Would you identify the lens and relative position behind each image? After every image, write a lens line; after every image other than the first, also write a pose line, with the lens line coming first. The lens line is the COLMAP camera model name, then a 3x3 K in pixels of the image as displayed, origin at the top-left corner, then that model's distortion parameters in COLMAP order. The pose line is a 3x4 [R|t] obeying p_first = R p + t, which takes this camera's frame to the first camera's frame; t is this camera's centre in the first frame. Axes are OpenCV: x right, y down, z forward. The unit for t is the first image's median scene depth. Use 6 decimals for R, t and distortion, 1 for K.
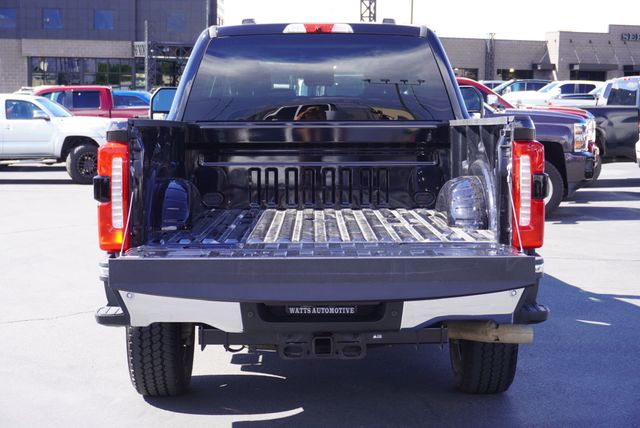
lens RADIAL K [[1104.1, 0, 317.4], [0, 1104.1, 213.4], [0, 0, 1]] dist [0.222055, 0.000000]
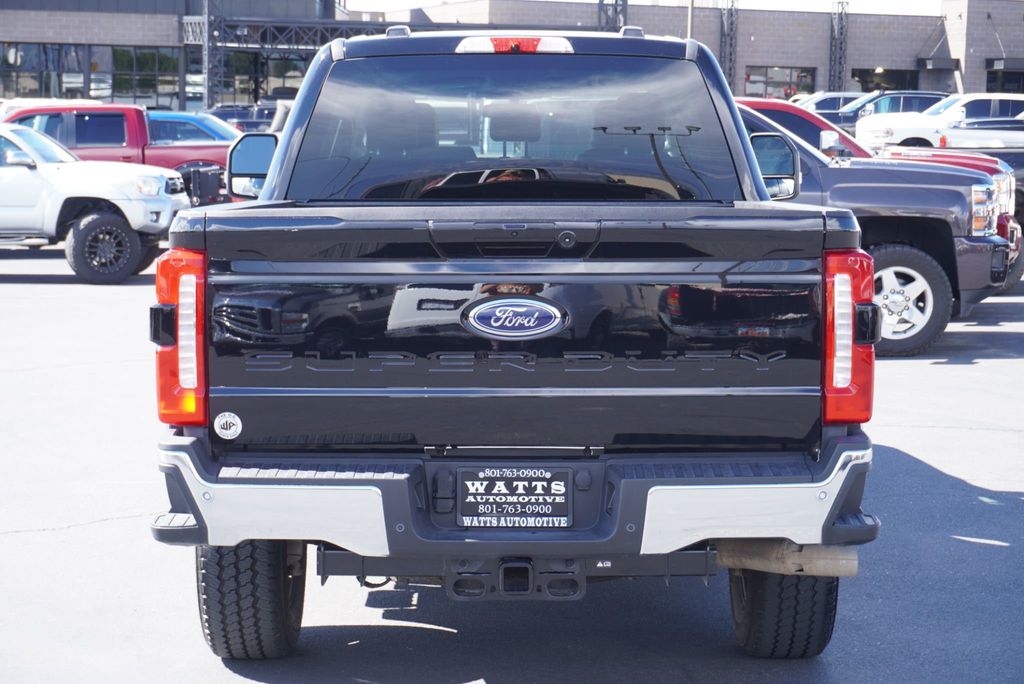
lens RADIAL K [[2051.3, 0, 515.3], [0, 2051.3, 341.6], [0, 0, 1]] dist [0.234959, 0.000000]
pose [[0.999983, 0.005627, -0.001821, 0.003999], [-0.005617, 0.999969, 0.005436, -0.013576], [0.001851, -0.005425, 0.999984, -0.105757]]
